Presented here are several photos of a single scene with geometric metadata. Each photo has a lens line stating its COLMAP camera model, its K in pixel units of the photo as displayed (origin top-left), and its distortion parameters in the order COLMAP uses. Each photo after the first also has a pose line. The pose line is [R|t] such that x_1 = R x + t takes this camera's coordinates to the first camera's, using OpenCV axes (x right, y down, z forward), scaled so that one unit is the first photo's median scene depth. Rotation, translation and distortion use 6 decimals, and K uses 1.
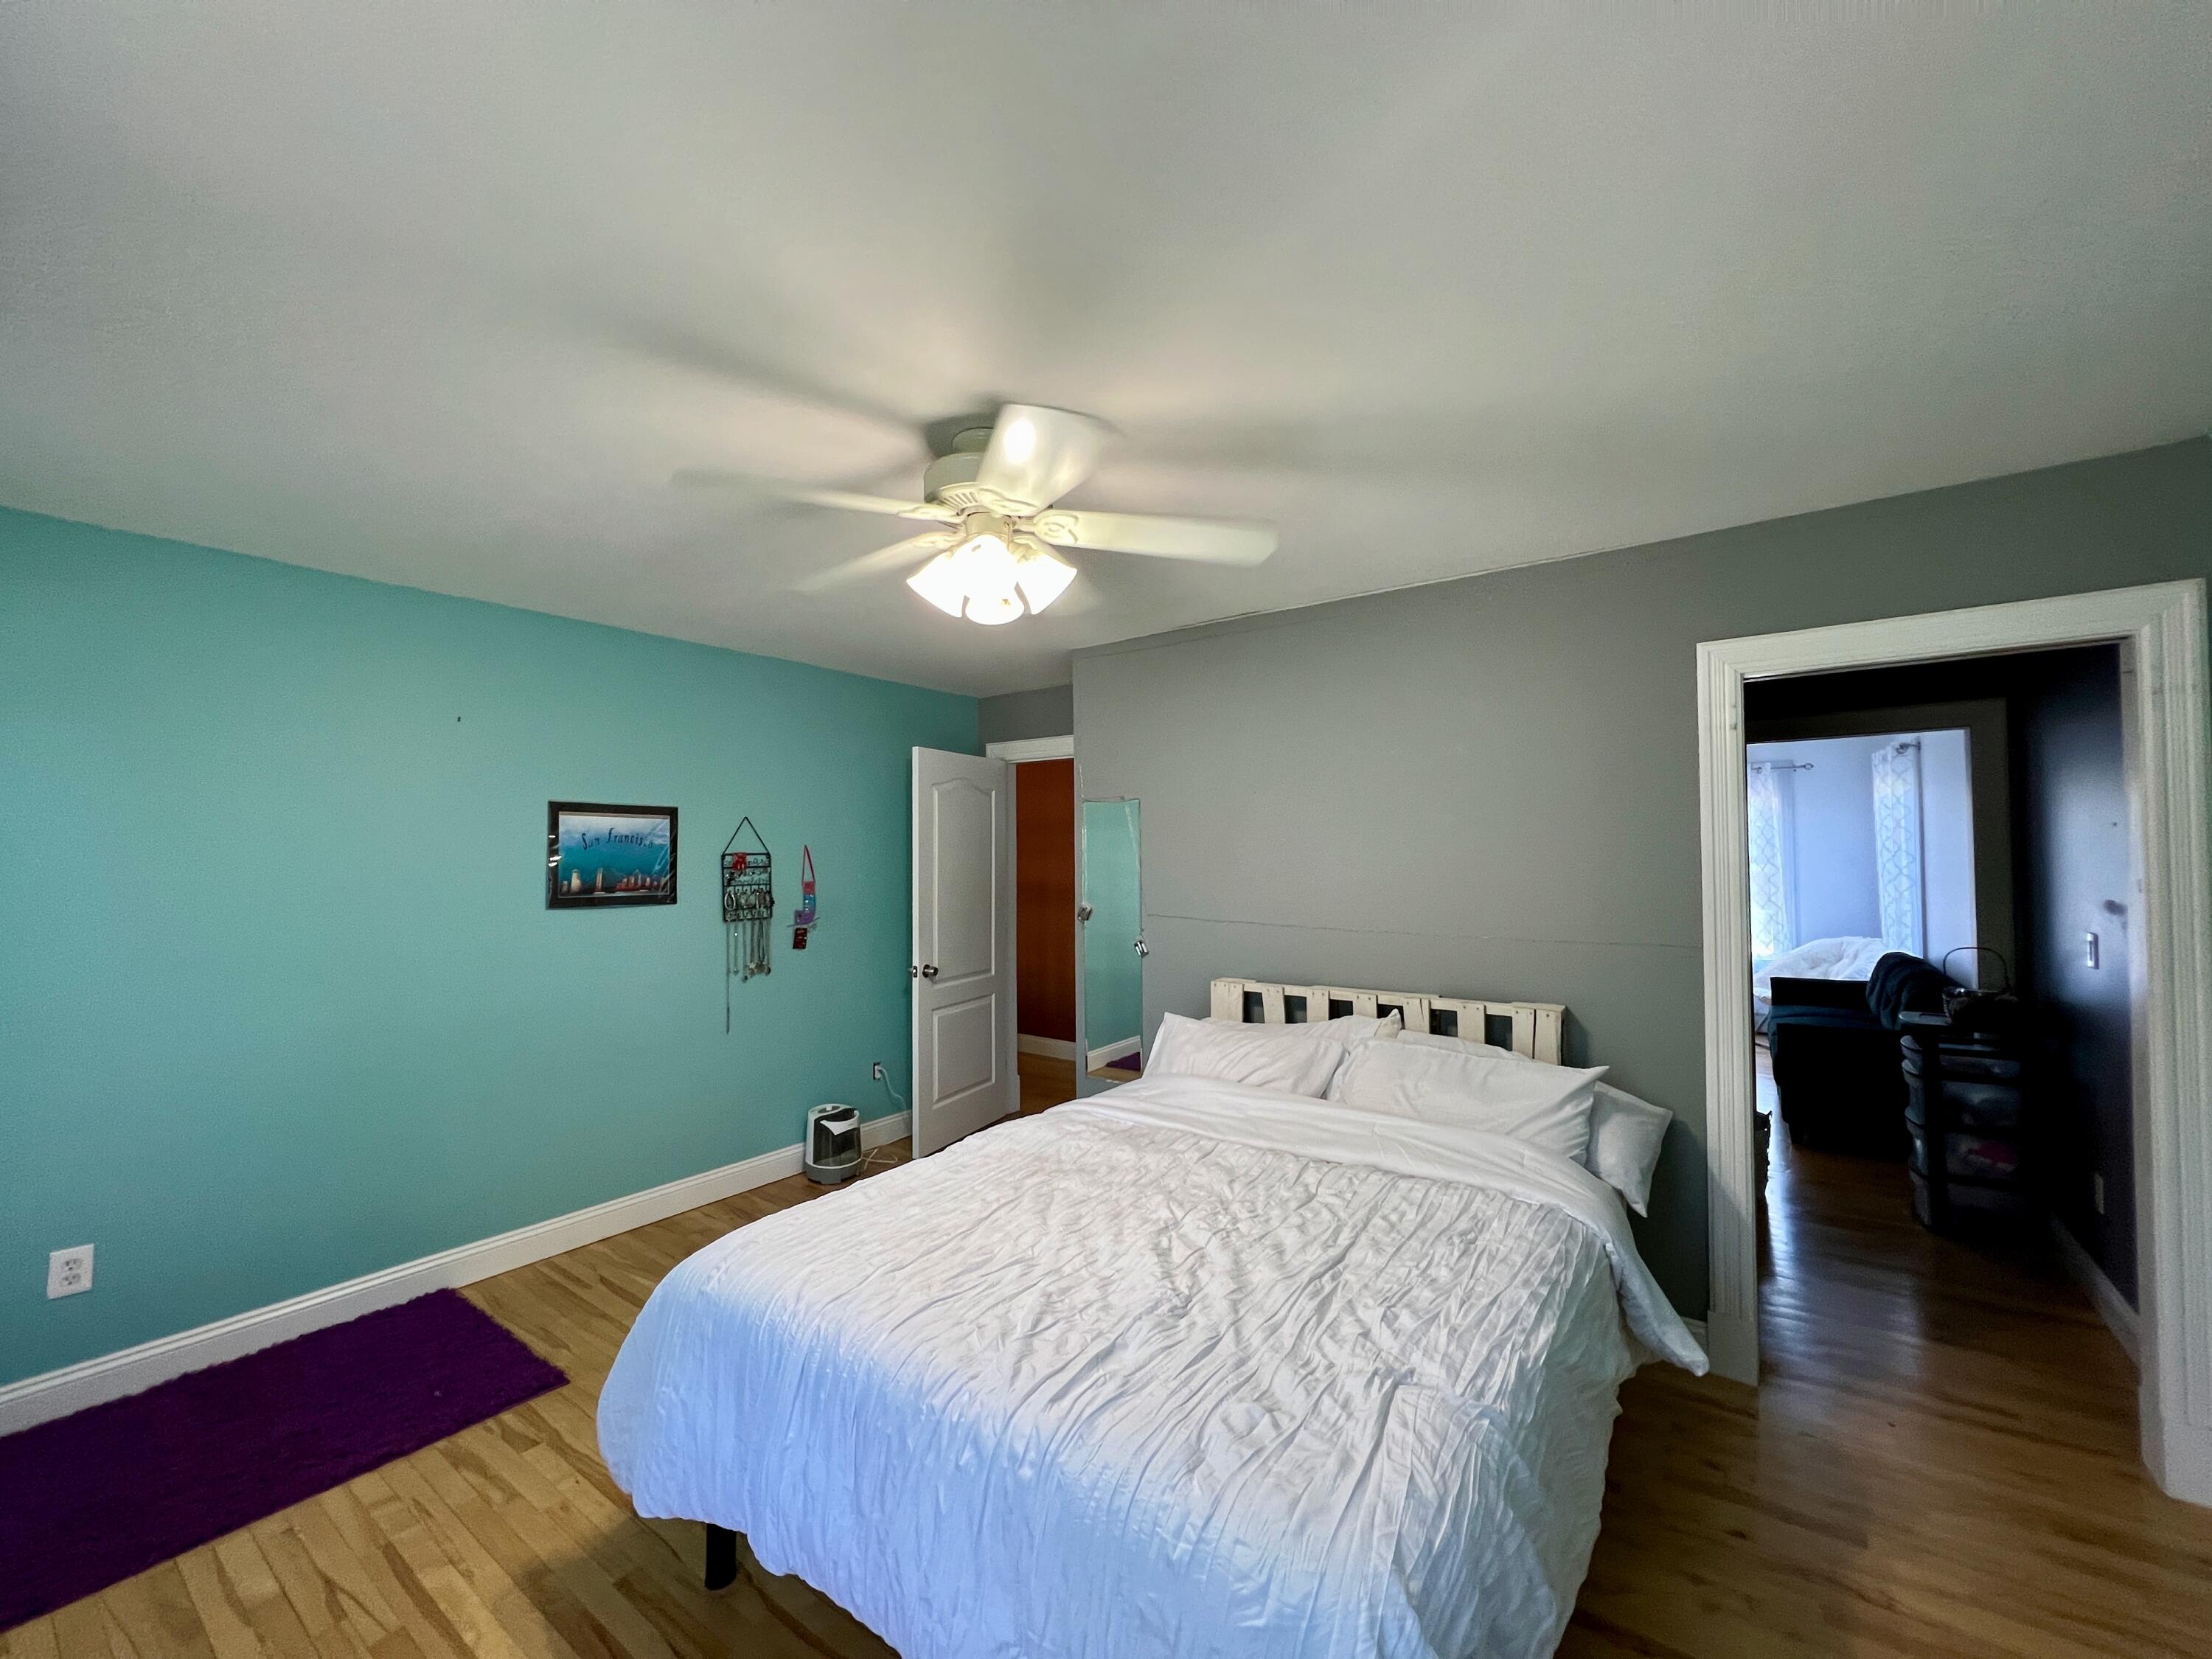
lens RADIAL K [[892.1, 0, 1096.4], [0, 892.1, 826.0], [0, 0, 1]] dist [-0.001341, 0.000579]
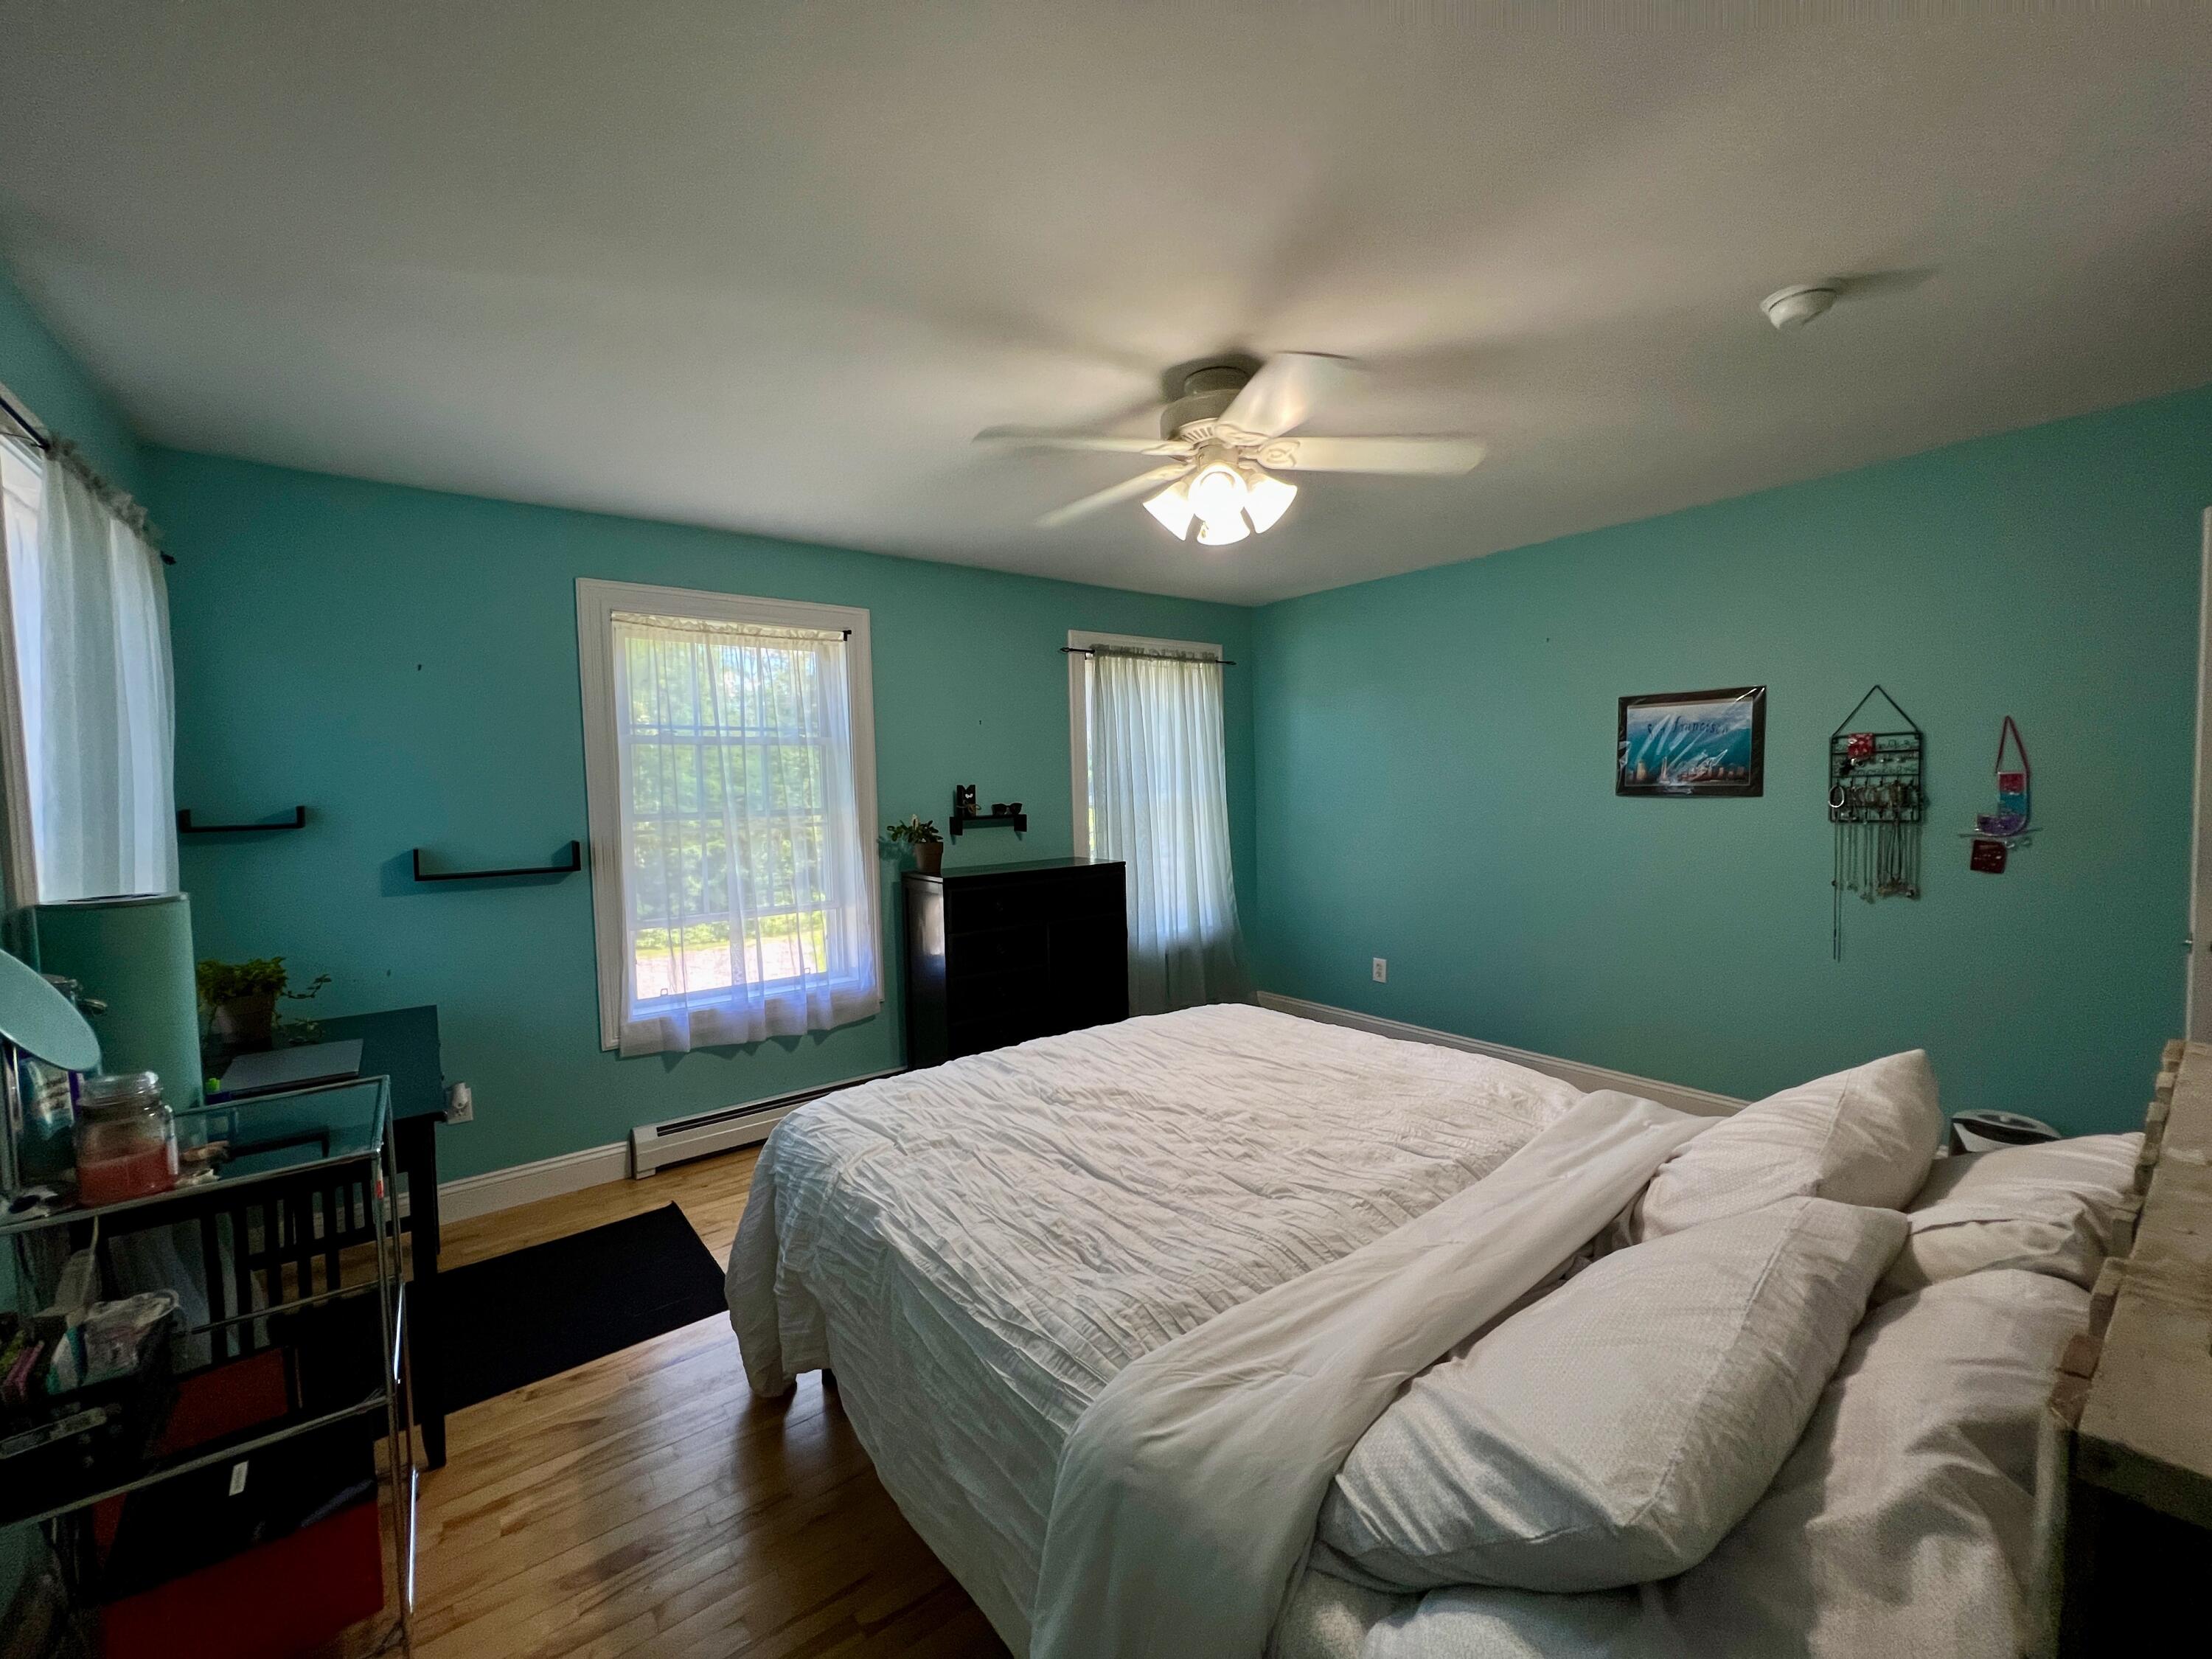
lens RADIAL K [[892.1, 0, 1099.7], [0, 892.1, 828.7], [0, 0, 1]] dist [-0.001341, 0.000579]
pose [[-0.280944, 0.062261, -0.957702, 0.523868], [0.056983, 0.997215, 0.048114, 0.037158], [0.958031, -0.041056, -0.283710, 0.587958]]
